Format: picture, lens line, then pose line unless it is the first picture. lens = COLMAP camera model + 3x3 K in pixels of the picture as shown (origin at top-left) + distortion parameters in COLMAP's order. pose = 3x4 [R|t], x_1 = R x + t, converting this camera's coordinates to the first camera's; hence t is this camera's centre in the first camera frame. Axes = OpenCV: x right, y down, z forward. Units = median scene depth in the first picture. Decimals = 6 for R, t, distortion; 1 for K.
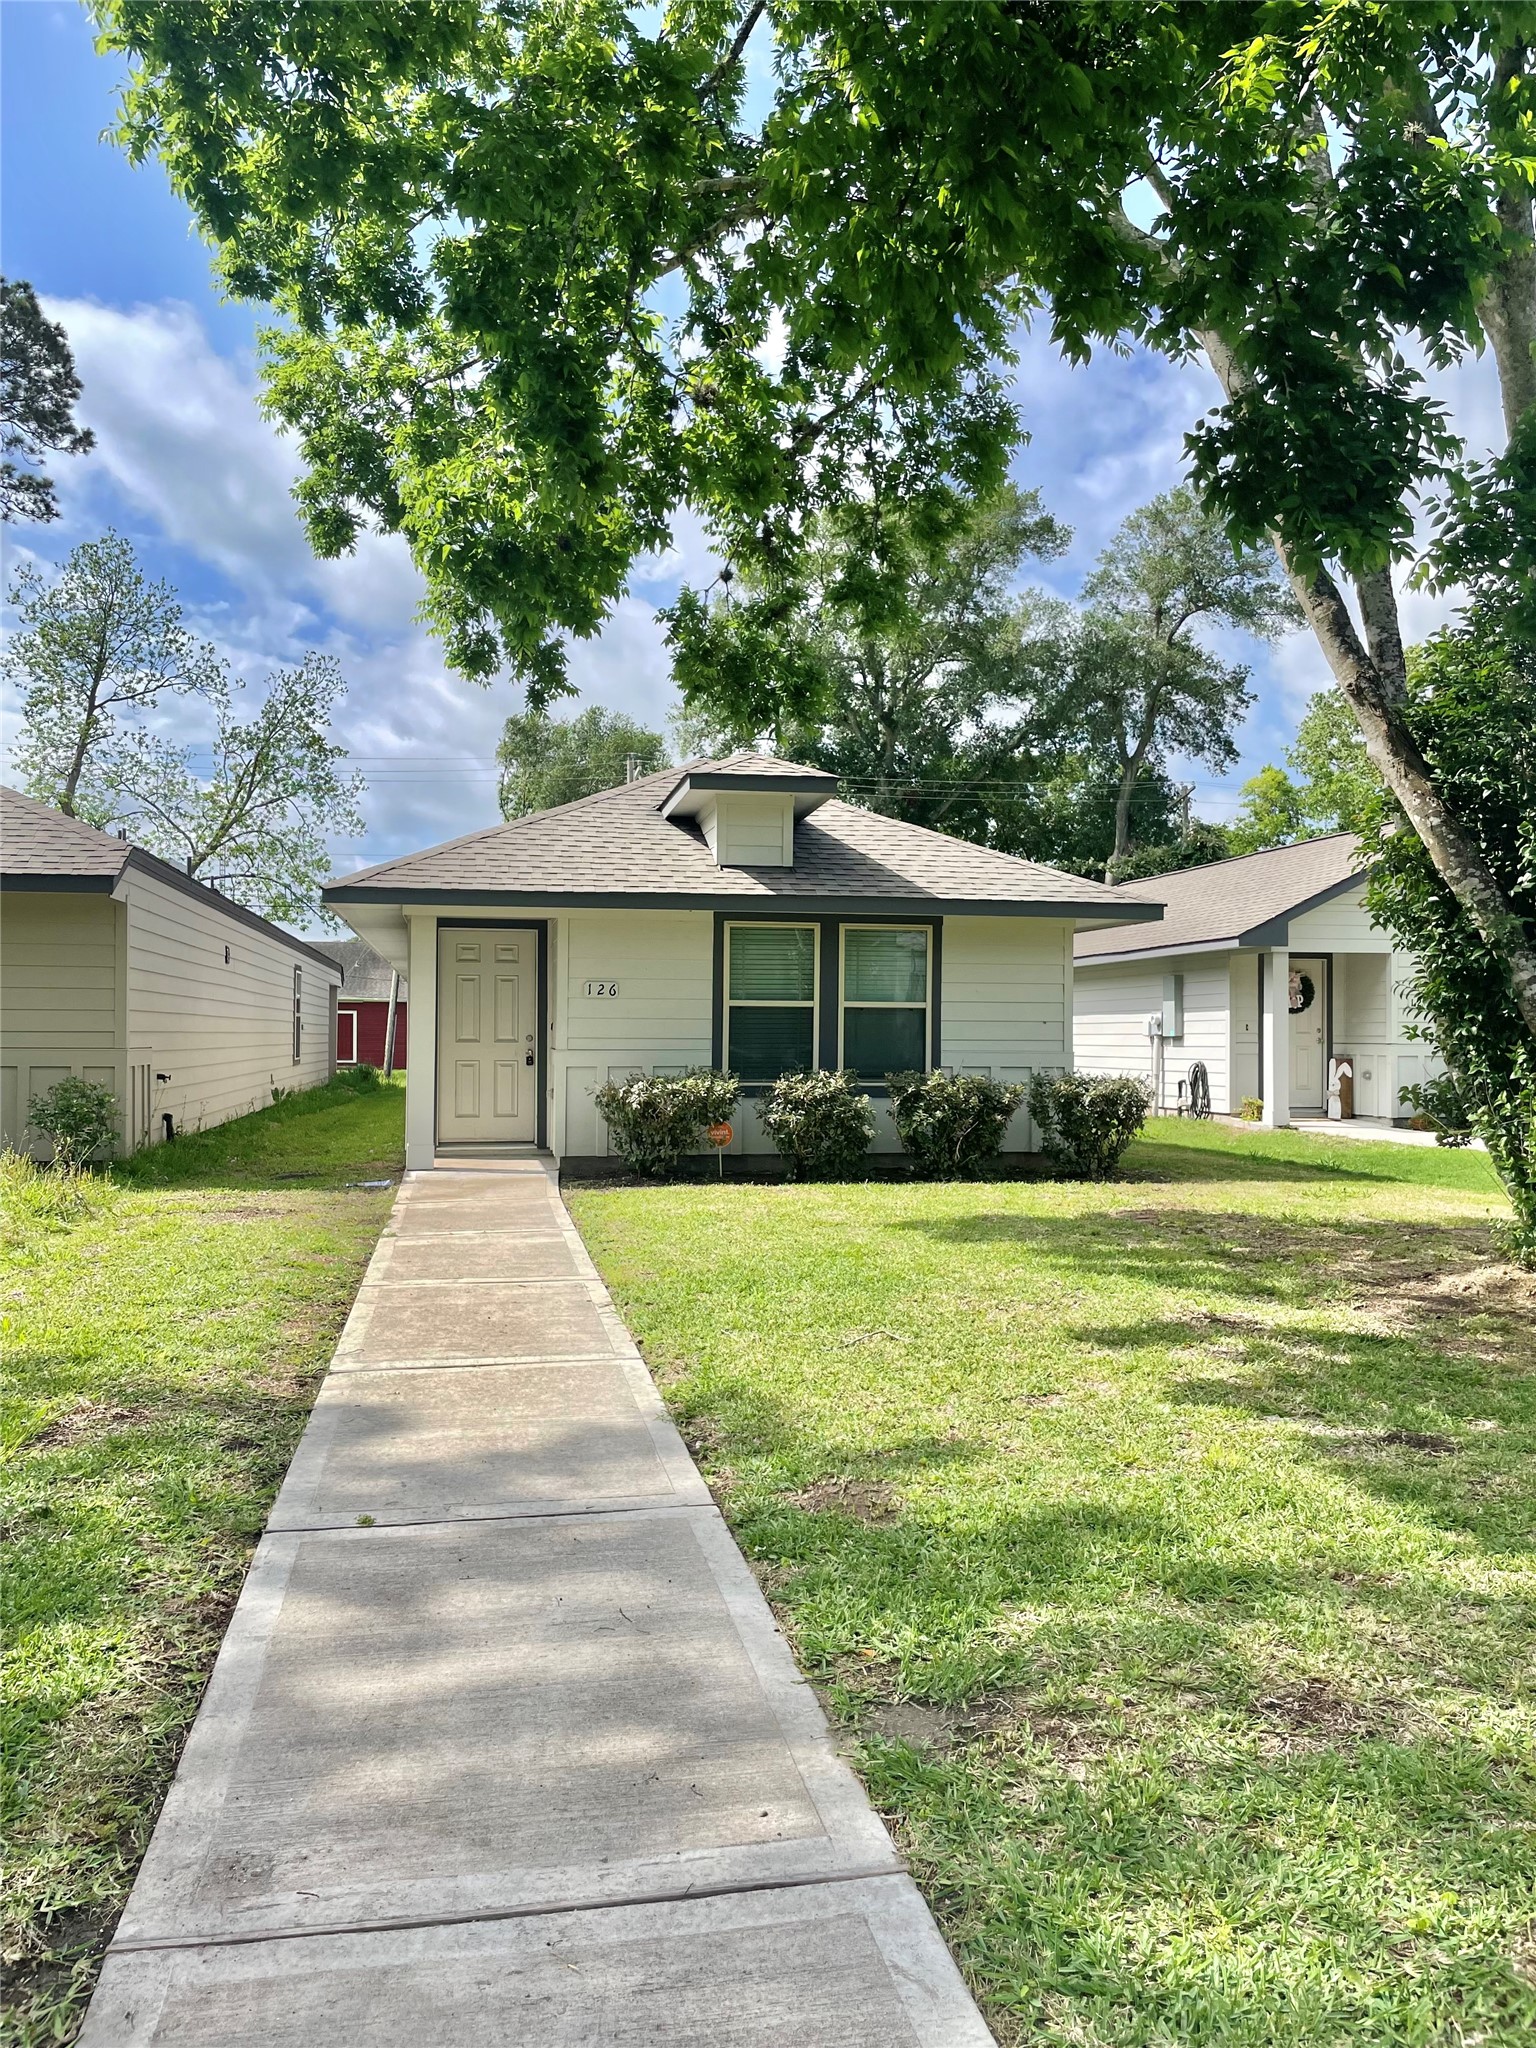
lens RADIAL K [[1584.5, 0, 769.6], [0, 1584.5, 1028.0], [0, 0, 1]] dist [0.031092, -0.075123]
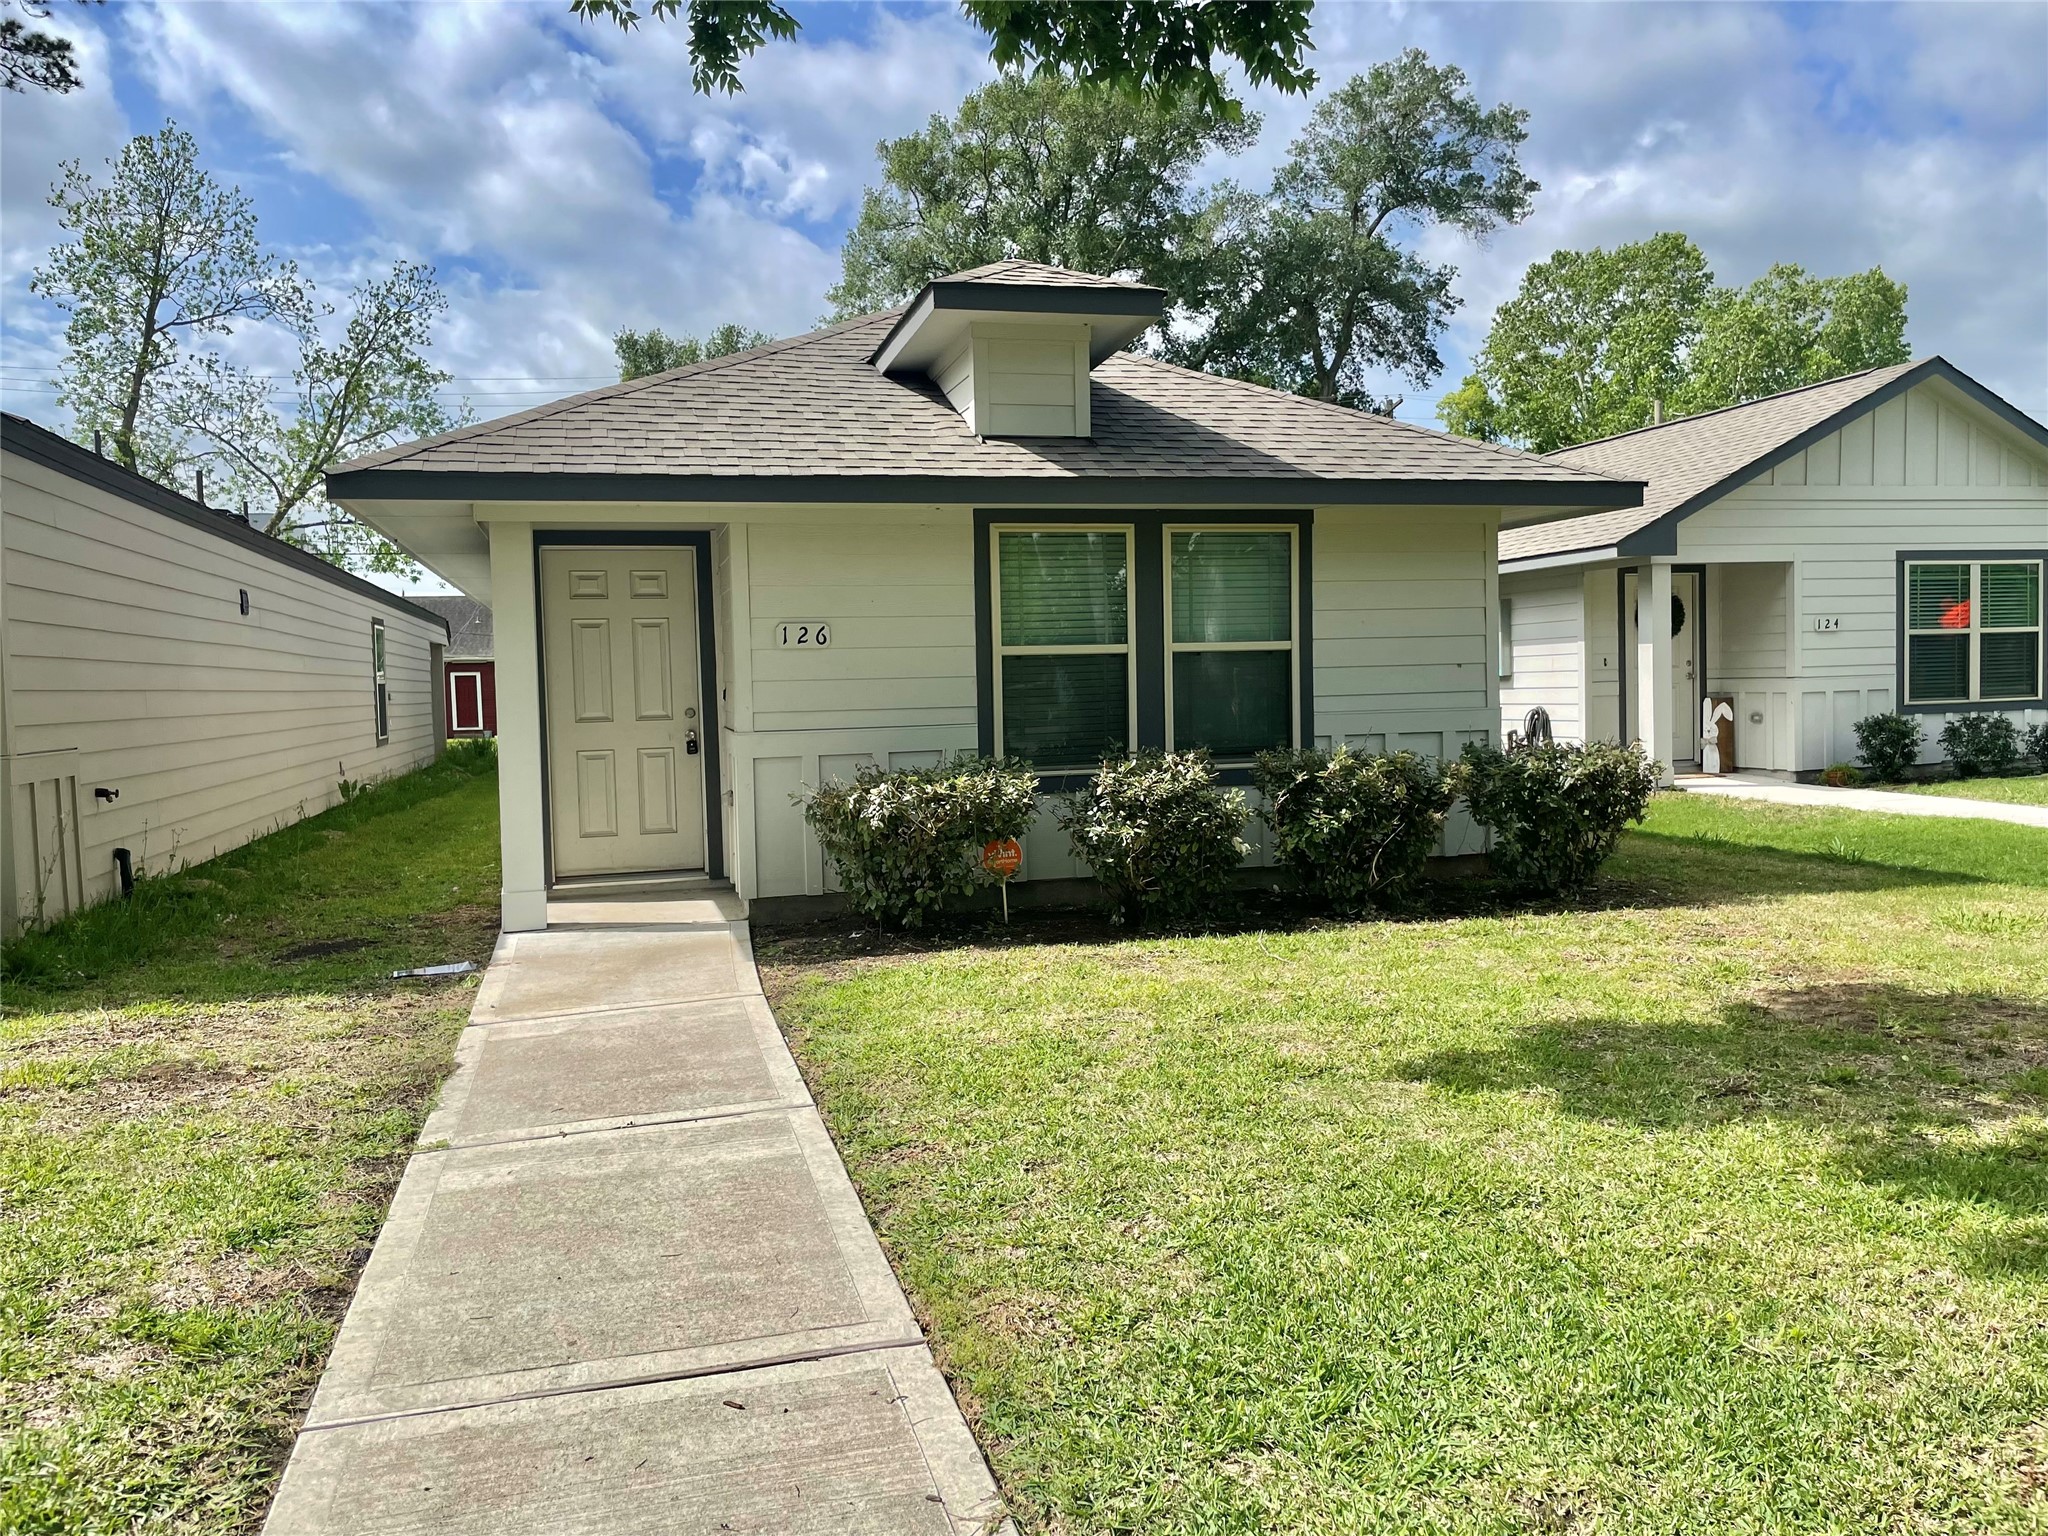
lens RADIAL K [[1584.5, 0, 1041.8], [0, 1584.5, 751.9], [0, 0, 1]] dist [0.031092, -0.075123]
pose [[0.996497, -0.034232, 0.076298, -0.042854], [0.030420, 0.998257, 0.050568, -0.004611], [-0.077896, -0.048070, 0.995802, 0.251220]]
